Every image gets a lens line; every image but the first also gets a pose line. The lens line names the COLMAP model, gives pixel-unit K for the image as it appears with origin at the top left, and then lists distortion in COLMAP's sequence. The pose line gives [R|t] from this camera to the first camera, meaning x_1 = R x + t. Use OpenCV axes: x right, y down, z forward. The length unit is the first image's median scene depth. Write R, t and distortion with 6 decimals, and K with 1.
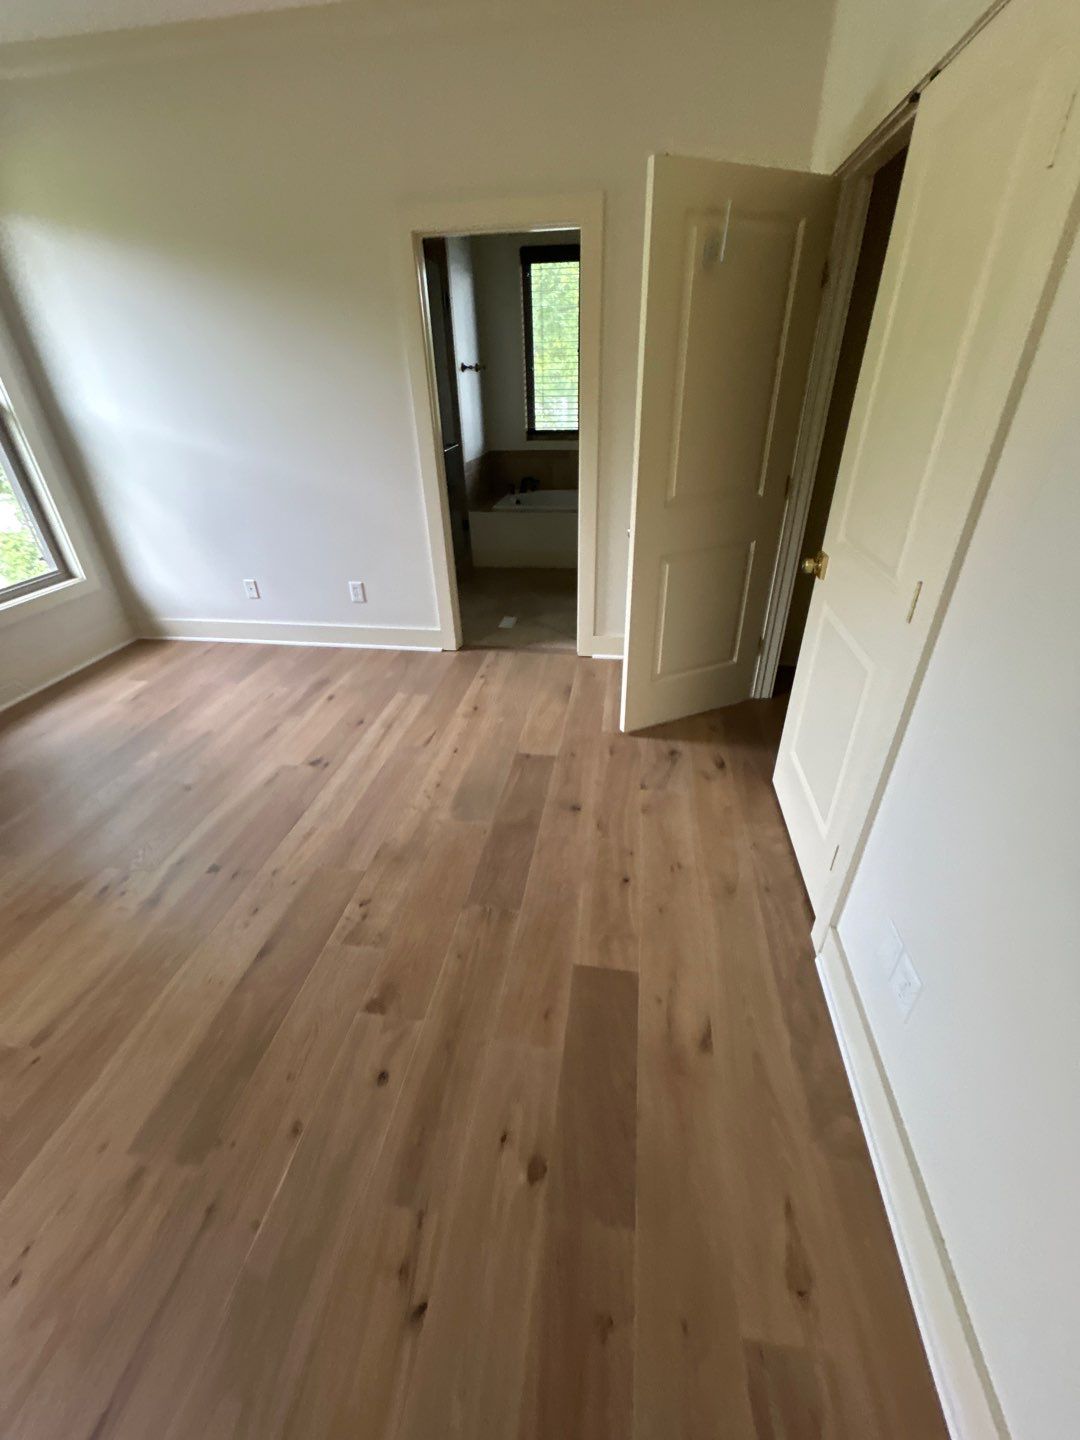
lens RADIAL K [[580.7, 0, 544.1], [0, 580.7, 716.1], [0, 0, 1]] dist [-0.001771, 0.001162]
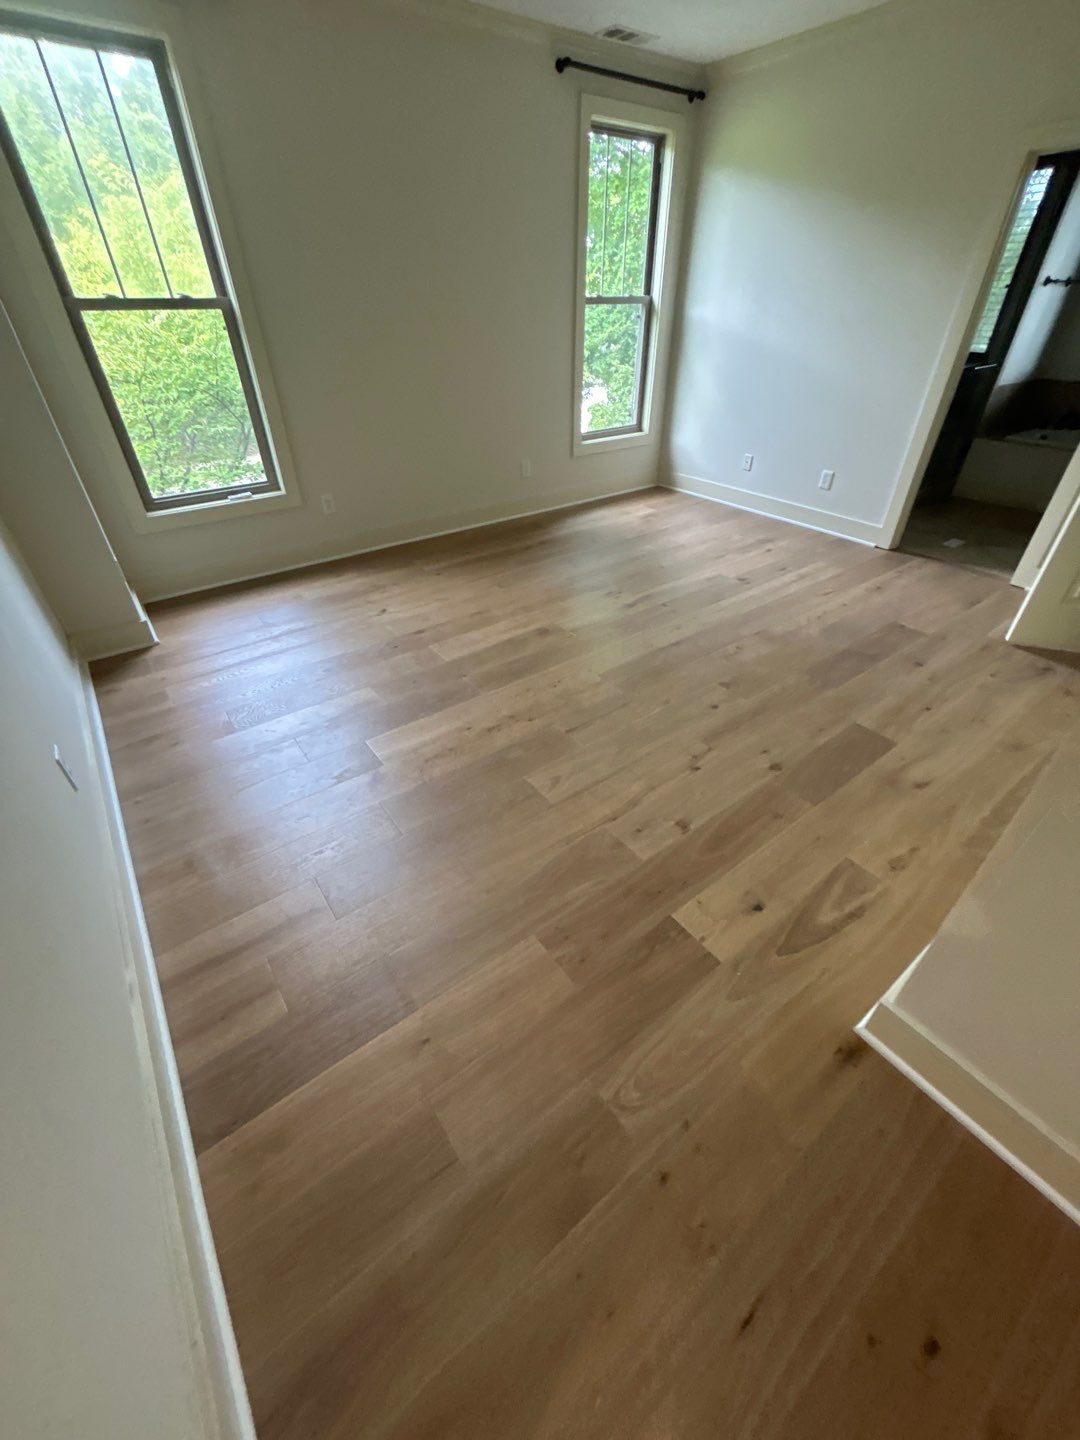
lens RADIAL K [[580.7, 0, 541.0], [0, 580.7, 714.5], [0, 0, 1]] dist [-0.001771, 0.001162]
pose [[0.710999, 0.424968, -0.560252, 0.175485], [-0.364887, 0.904033, 0.222669, 0.219003], [0.601114, 0.046111, 0.797832, -0.372905]]
